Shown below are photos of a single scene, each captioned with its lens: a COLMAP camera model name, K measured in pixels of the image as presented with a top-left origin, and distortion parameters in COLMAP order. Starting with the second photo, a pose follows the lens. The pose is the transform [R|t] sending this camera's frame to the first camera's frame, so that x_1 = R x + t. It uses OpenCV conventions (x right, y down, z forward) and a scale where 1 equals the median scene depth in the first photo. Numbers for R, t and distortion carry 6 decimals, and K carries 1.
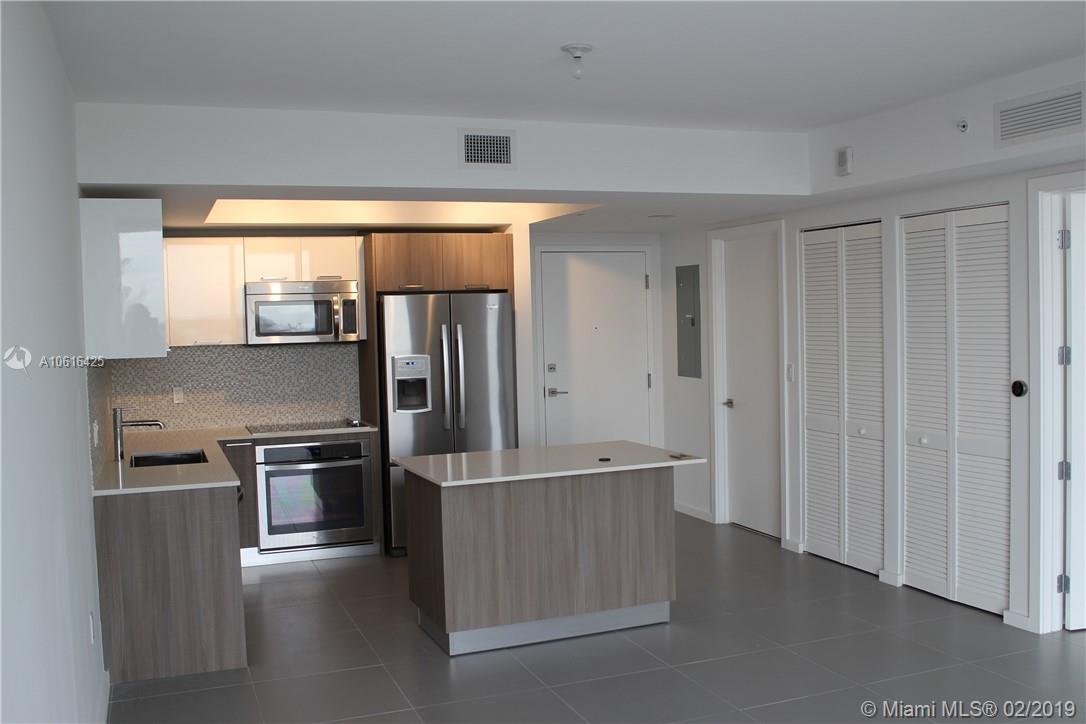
lens RADIAL K [[1050.9, 0, 550.1], [0, 1050.9, 361.3], [0, 0, 1]] dist [-0.141905, 0.139810]
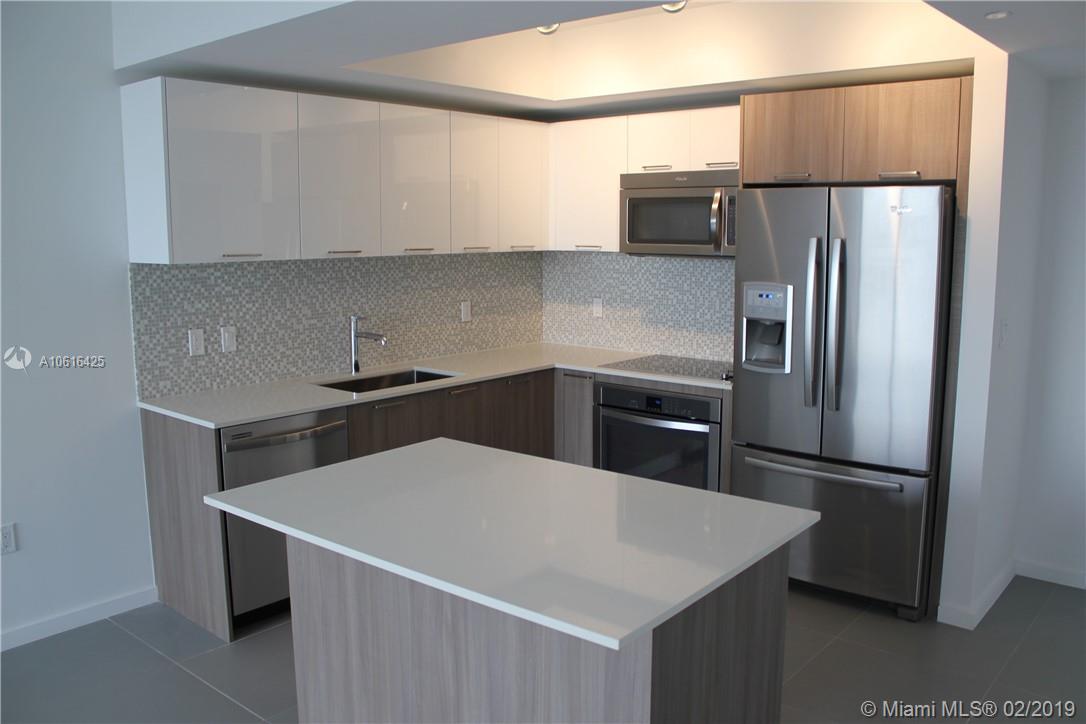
lens RADIAL K [[903.8, 0, 549.8], [0, 903.8, 362.1], [0, 0, 1]] dist [-0.168186, 0.144581]
pose [[0.483527, 0.154169, -0.861646, 0.313913], [-0.051847, 0.987683, 0.147625, -0.035776], [0.873793, -0.026707, 0.485565, 0.682471]]
